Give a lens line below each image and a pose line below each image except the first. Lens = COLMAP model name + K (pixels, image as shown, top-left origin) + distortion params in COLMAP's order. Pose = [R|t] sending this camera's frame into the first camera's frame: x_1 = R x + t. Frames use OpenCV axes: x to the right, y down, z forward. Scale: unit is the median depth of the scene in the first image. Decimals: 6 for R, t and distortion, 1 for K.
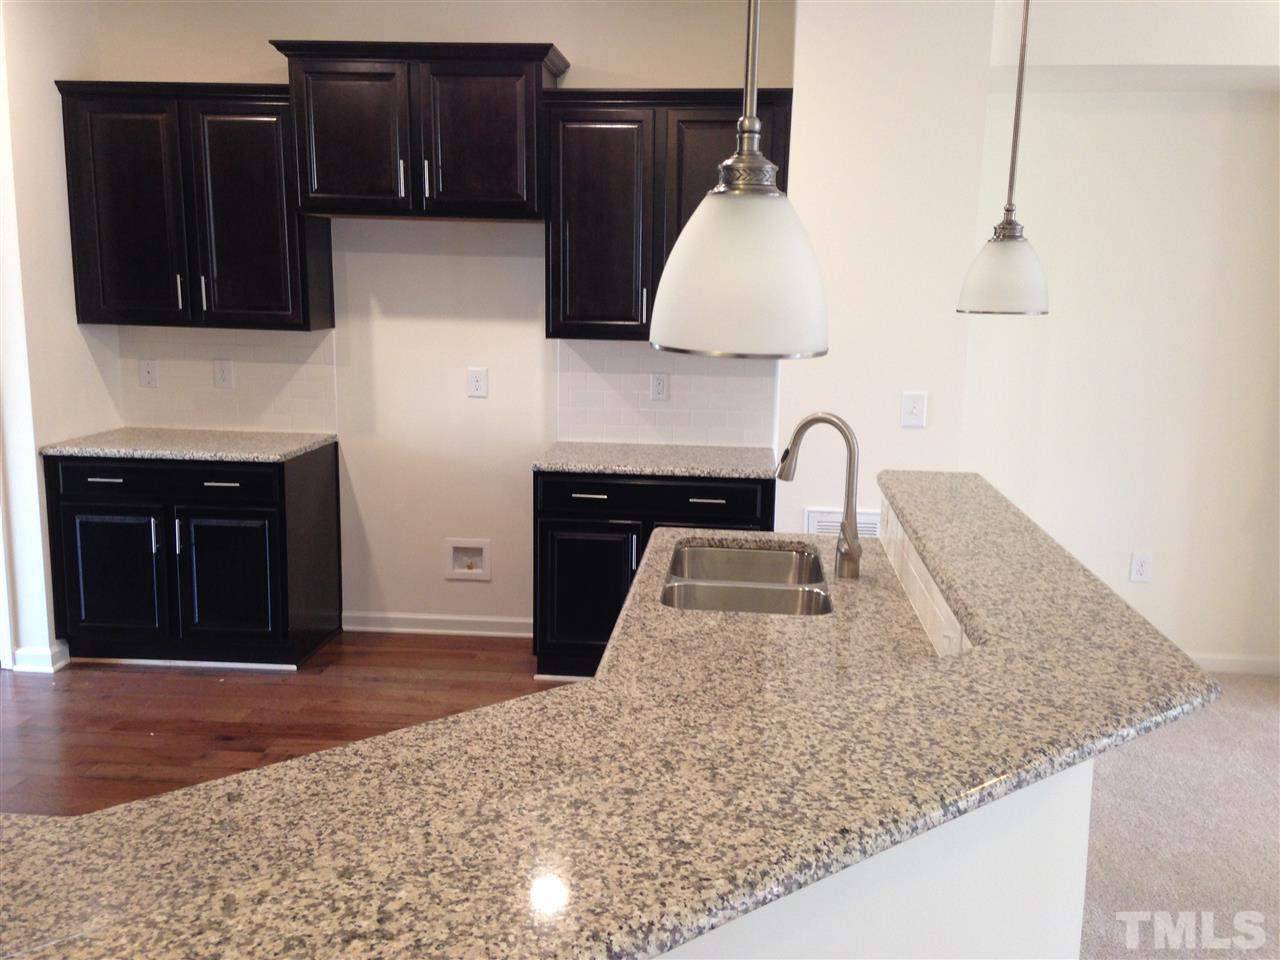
lens RADIAL K [[1173.5, 0, 647.1], [0, 1173.5, 483.3], [0, 0, 1]] dist [0.132849, -0.060976]
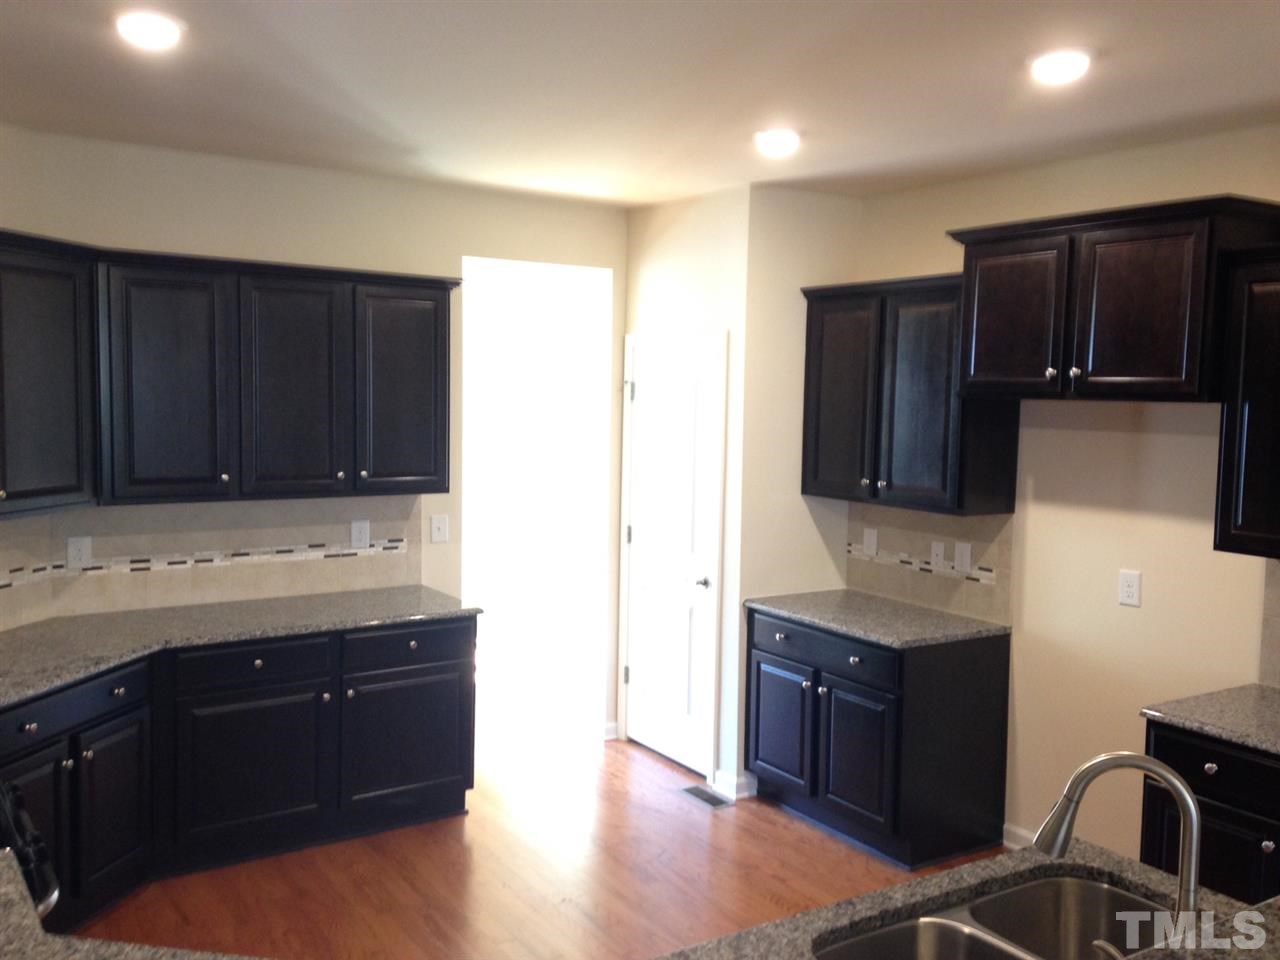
lens RADIAL K [[1173.5, 0, 635.2], [0, 1173.5, 475.0], [0, 0, 1]] dist [0.132849, -0.060976]
pose [[0.612638, 0.054495, -0.788483, 0.315231], [-0.143305, 0.988743, -0.043011, -0.084253], [0.777264, 0.139344, 0.613551, 0.205488]]
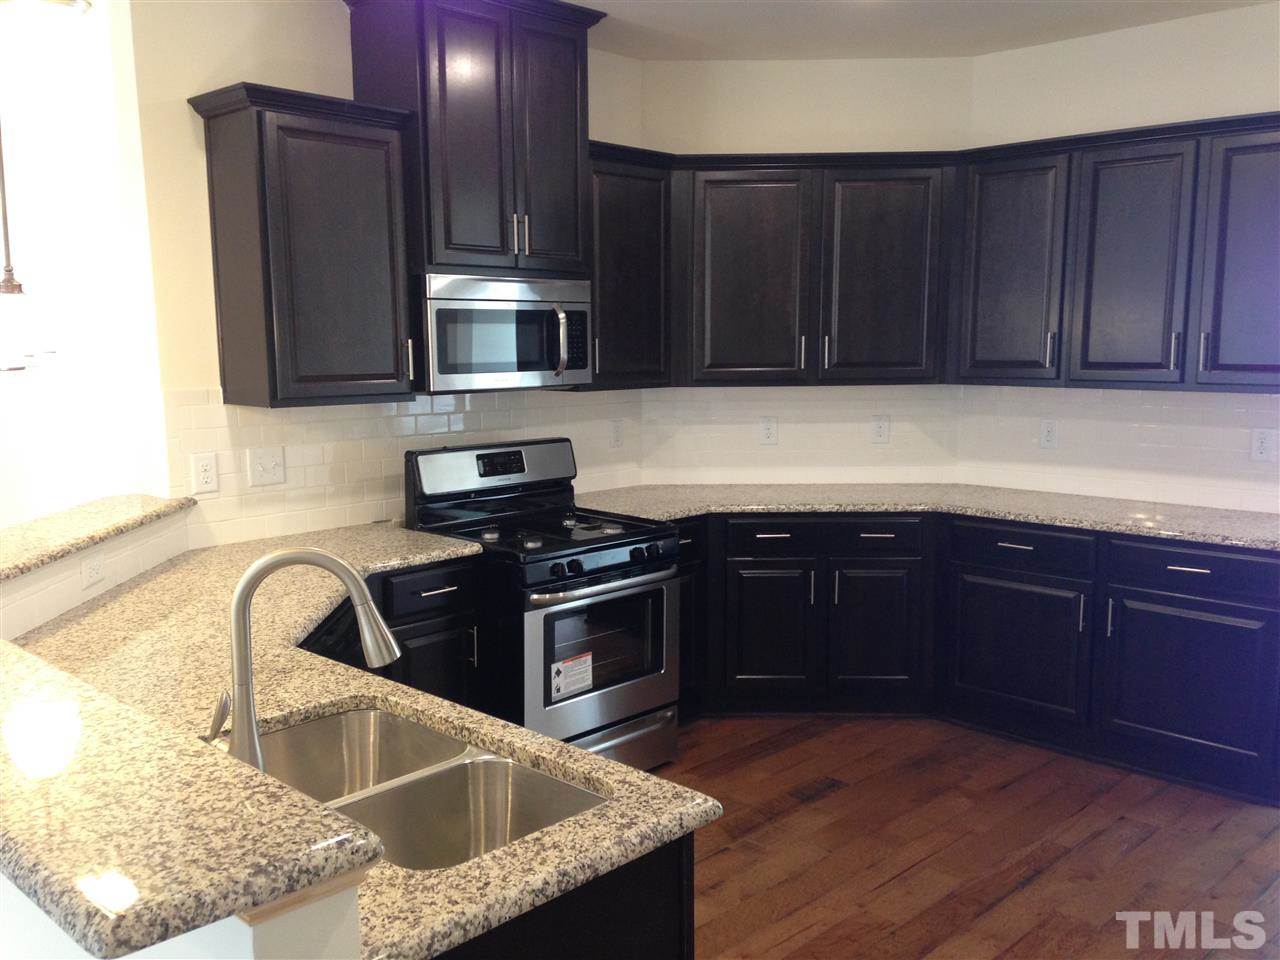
lens RADIAL K [[1173.5, 0, 627.6], [0, 1173.5, 444.0], [0, 0, 1]] dist [0.132849, -0.060976]
pose [[-0.631972, 0.065642, -0.772206, 0.328176], [-0.145441, 0.968657, 0.201369, -0.166557], [0.761222, 0.239570, -0.602617, 0.940094]]
